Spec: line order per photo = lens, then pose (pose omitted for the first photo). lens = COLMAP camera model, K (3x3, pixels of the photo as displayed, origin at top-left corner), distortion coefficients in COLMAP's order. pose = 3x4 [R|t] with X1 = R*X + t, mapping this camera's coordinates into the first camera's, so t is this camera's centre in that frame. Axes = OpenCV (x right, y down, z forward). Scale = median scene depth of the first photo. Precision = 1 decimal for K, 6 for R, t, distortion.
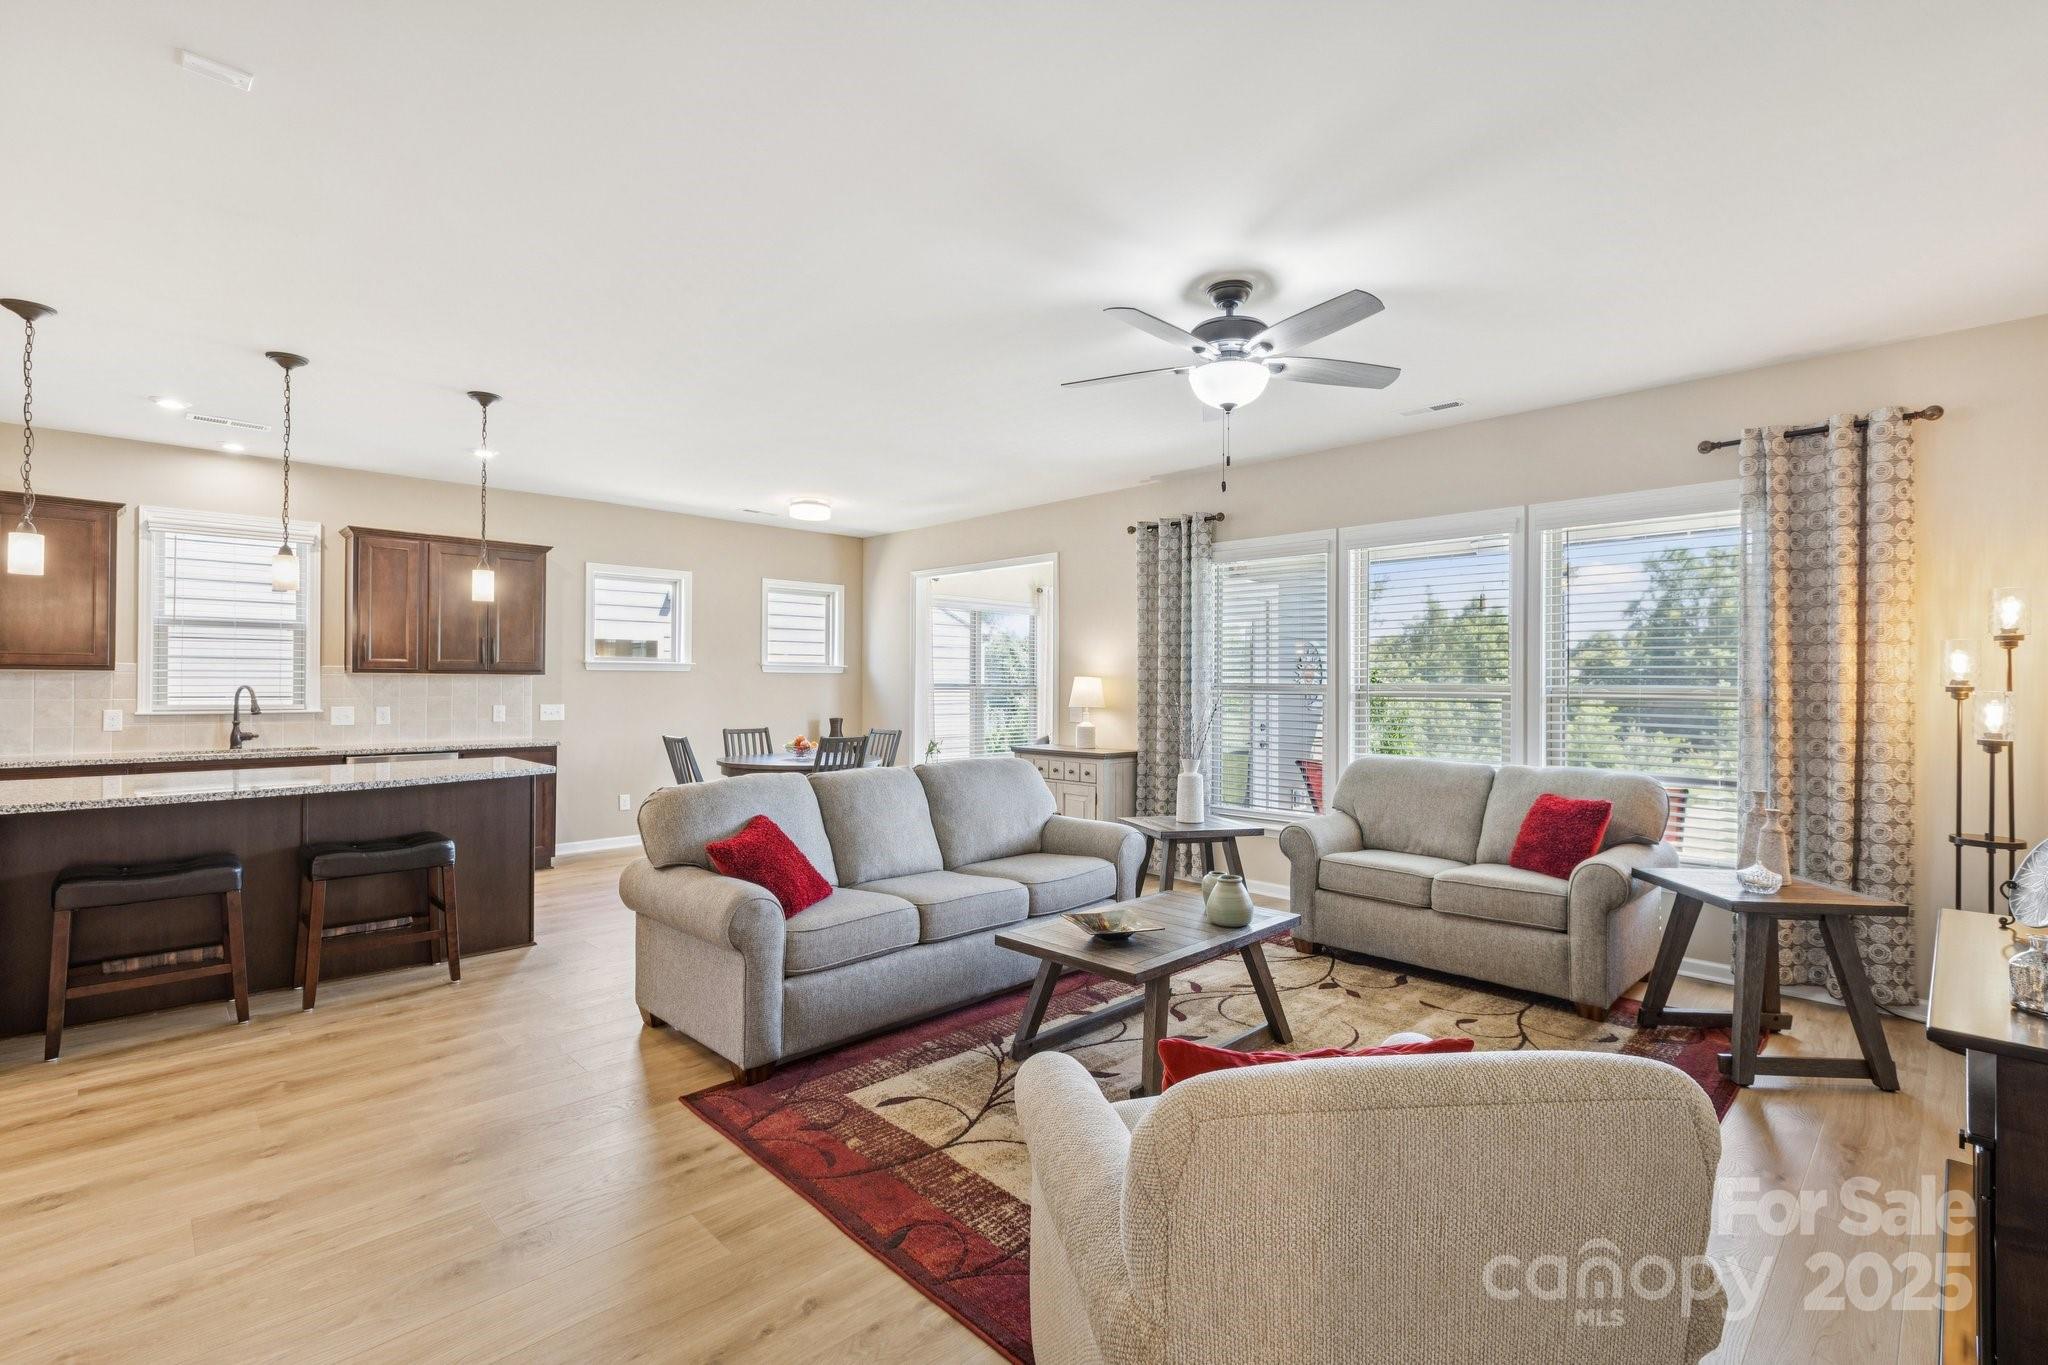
lens RADIAL K [[918.0, 0, 1030.3], [0, 918.0, 677.0], [0, 0, 1]] dist [0.001766, -0.002845]
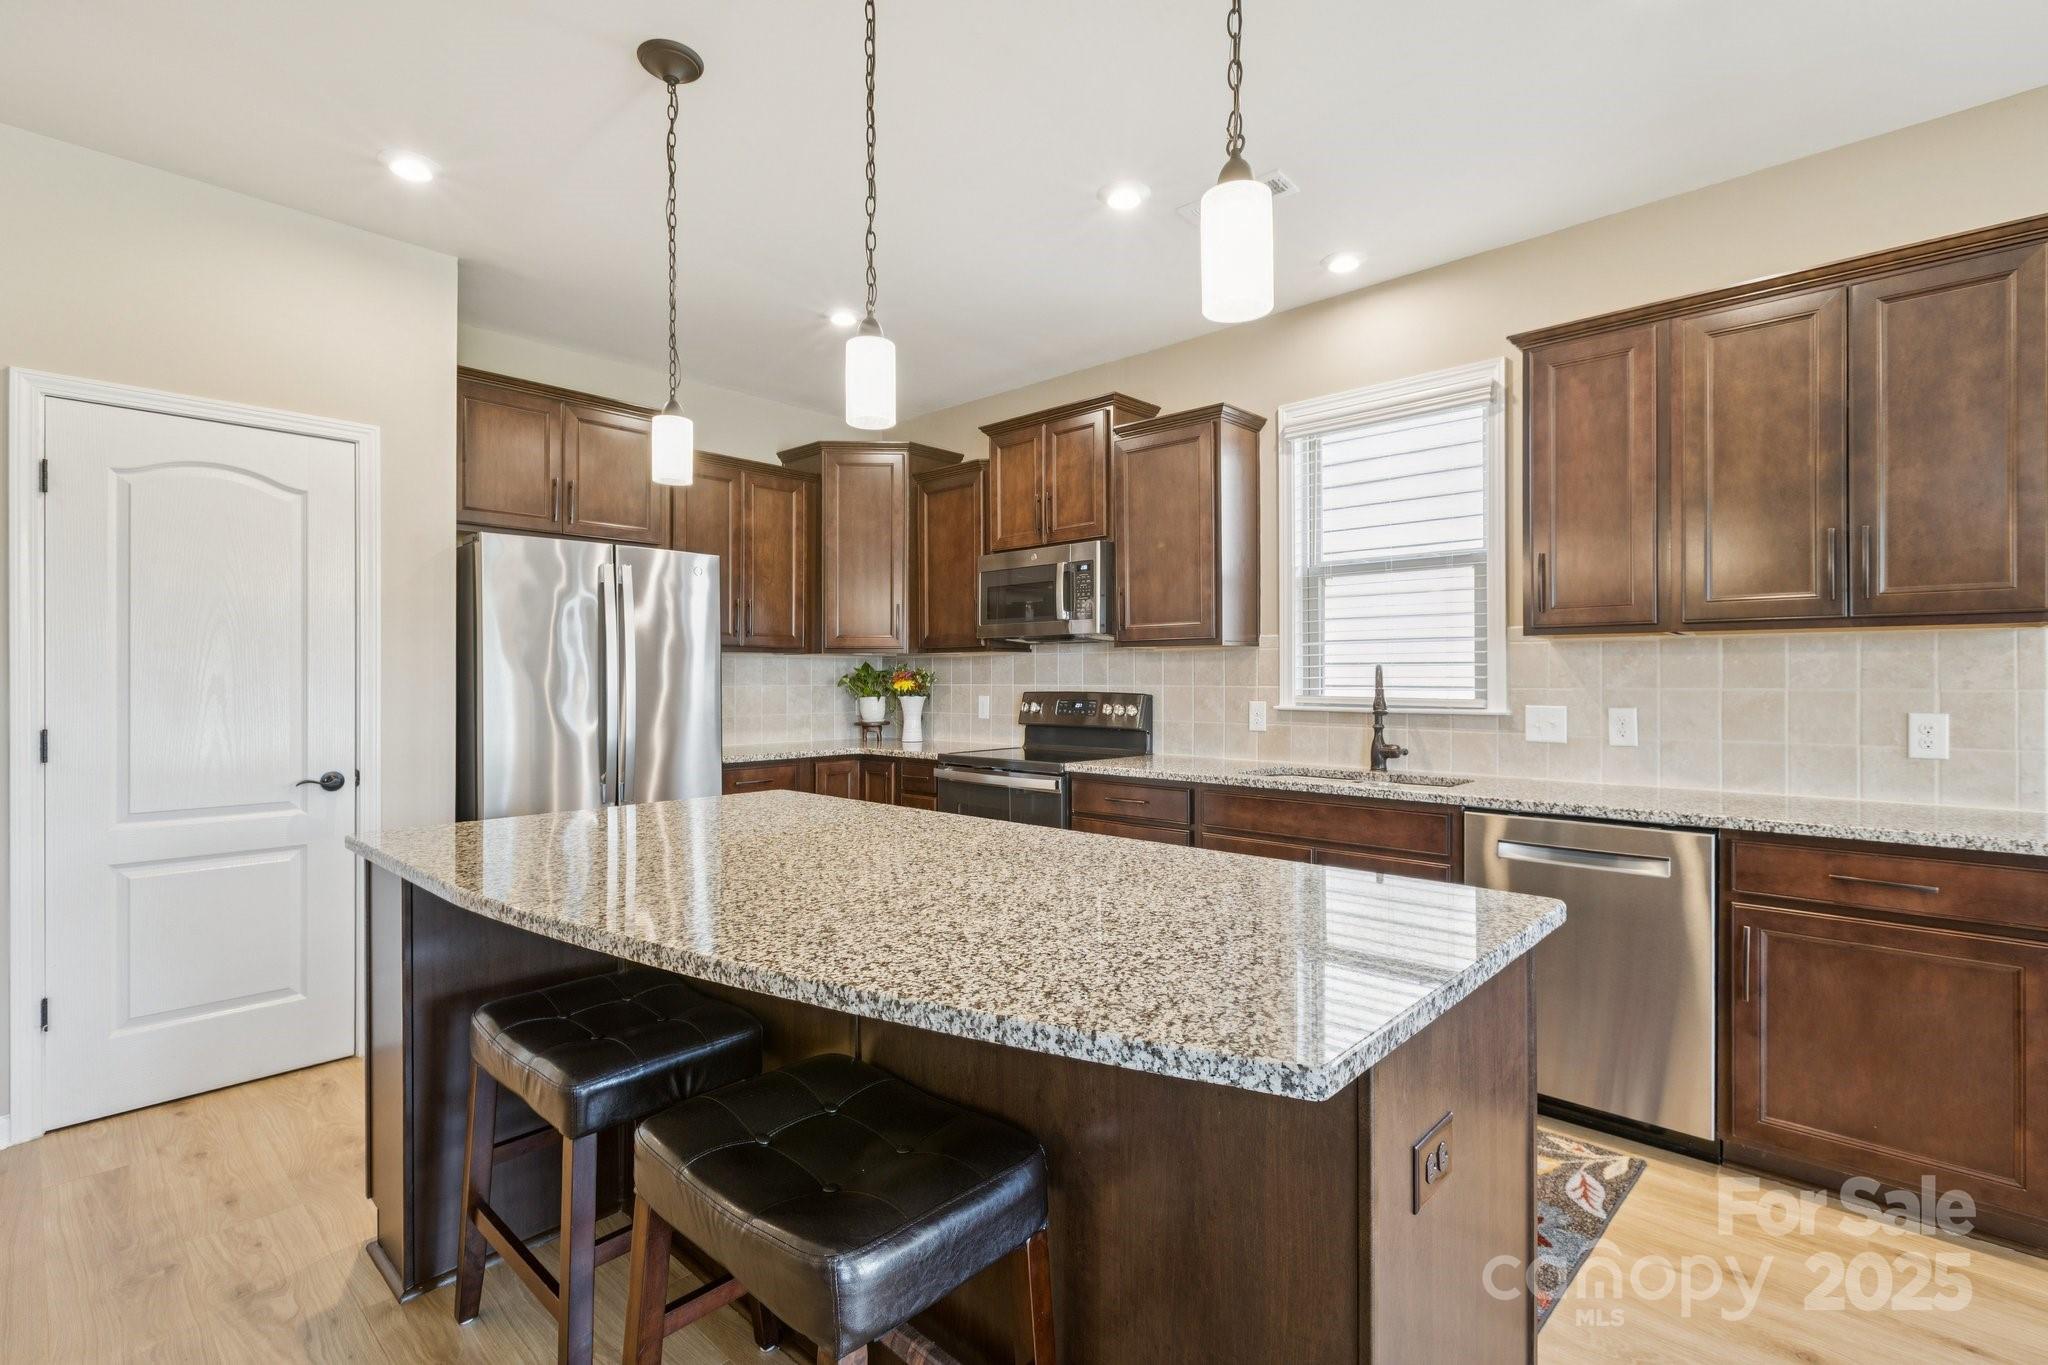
lens RADIAL K [[918.0, 0, 1030.7], [0, 918.0, 672.0], [0, 0, 1]] dist [0.001766, -0.002845]
pose [[0.045082, -0.008615, -0.998946, -0.276102], [0.010868, 0.999908, -0.008133, 0.015995], [0.998924, -0.010490, 0.045172, 0.748508]]
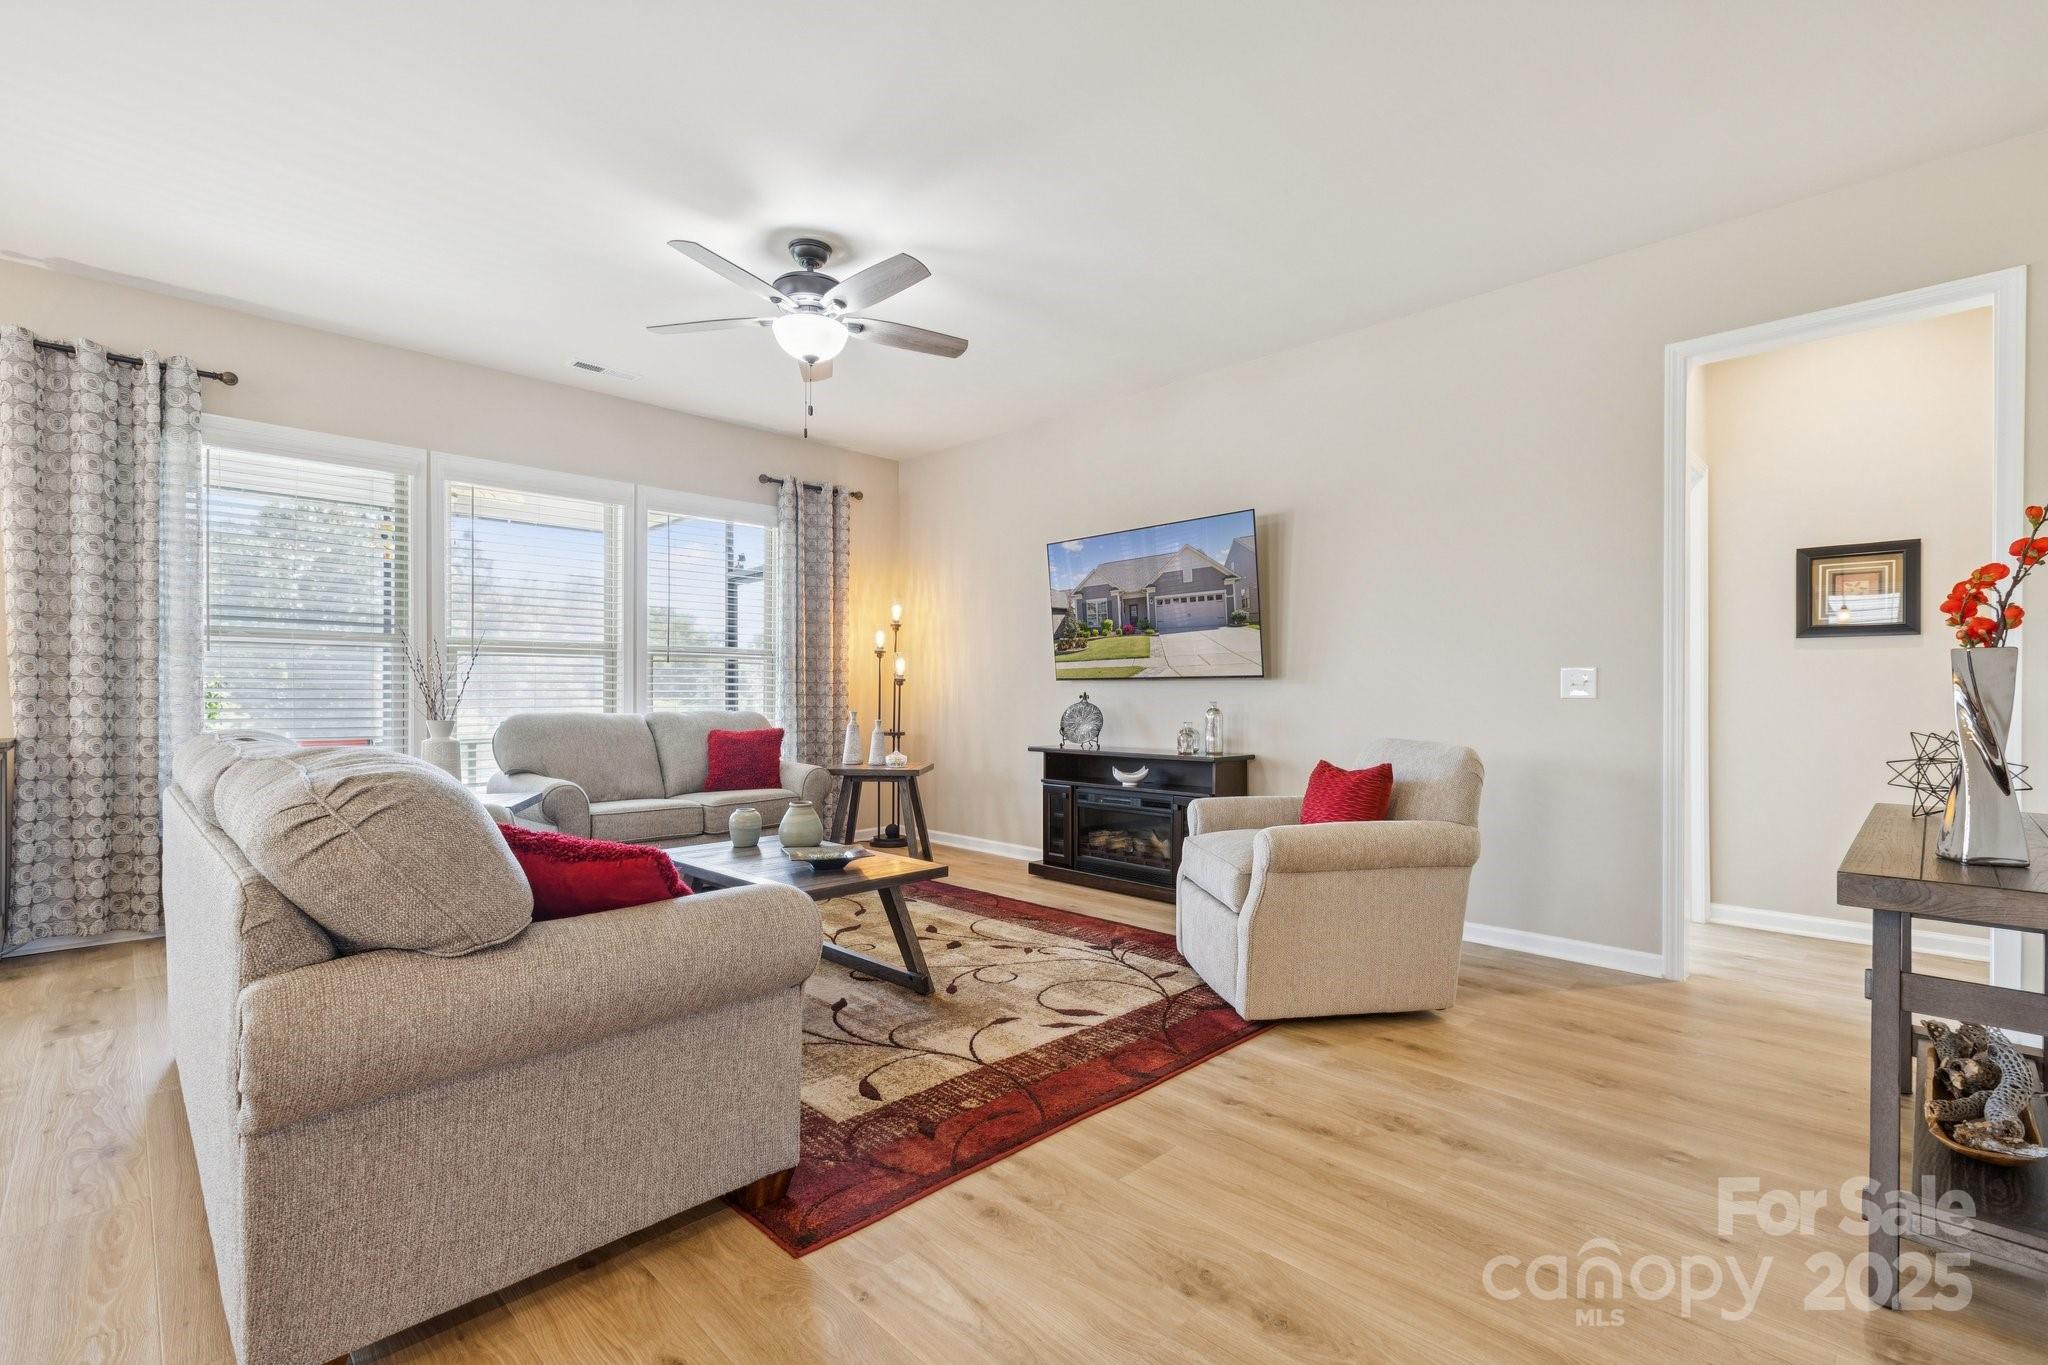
lens RADIAL K [[918.0, 0, 1018.0], [0, 918.0, 691.8], [0, 0, 1]] dist [0.001766, -0.002845]
pose [[-0.003563, -0.004877, 0.999982, -0.494852], [-0.010548, 0.999933, 0.004840, 0.048700], [-0.999938, -0.010530, -0.003614, 0.442899]]
